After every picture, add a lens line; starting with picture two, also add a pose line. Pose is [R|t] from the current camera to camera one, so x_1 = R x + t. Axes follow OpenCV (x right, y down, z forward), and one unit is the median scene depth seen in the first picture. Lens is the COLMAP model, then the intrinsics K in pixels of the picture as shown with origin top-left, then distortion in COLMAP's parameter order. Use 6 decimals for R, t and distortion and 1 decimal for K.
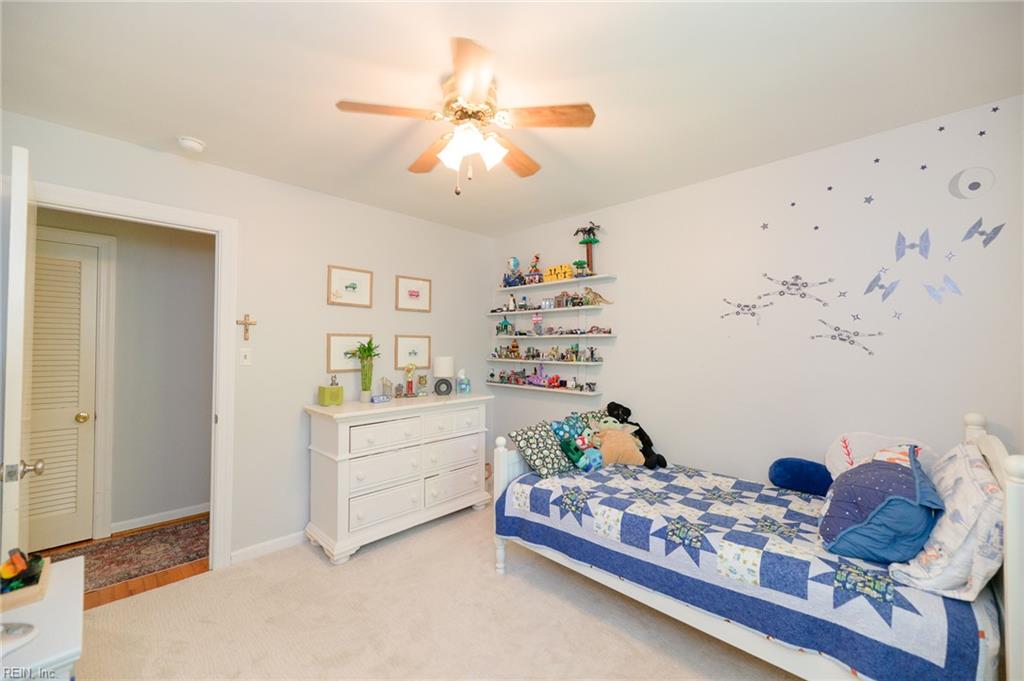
lens RADIAL K [[407.9, 0, 515.7], [0, 407.9, 342.0], [0, 0, 1]] dist [-0.000198, 0.000069]
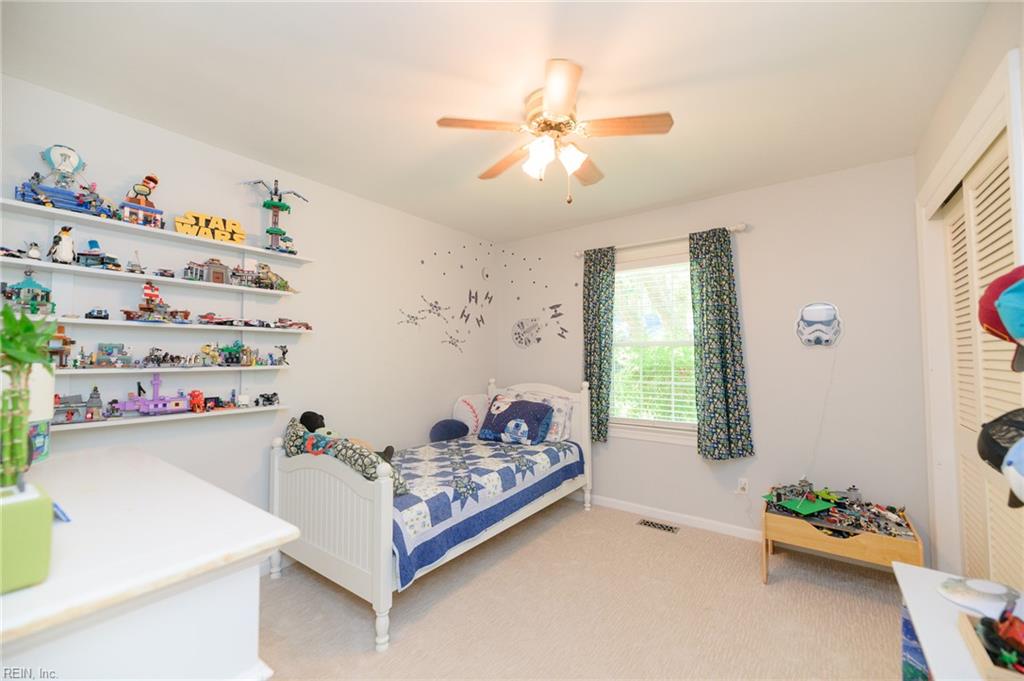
lens RADIAL K [[407.9, 0, 515.5], [0, 407.9, 339.4], [0, 0, 1]] dist [-0.000198, 0.000069]
pose [[-0.136576, 0.038615, 0.989877, -0.910170], [-0.006564, 0.999183, -0.039884, 0.040945], [-0.990608, -0.011945, -0.136211, 0.971116]]
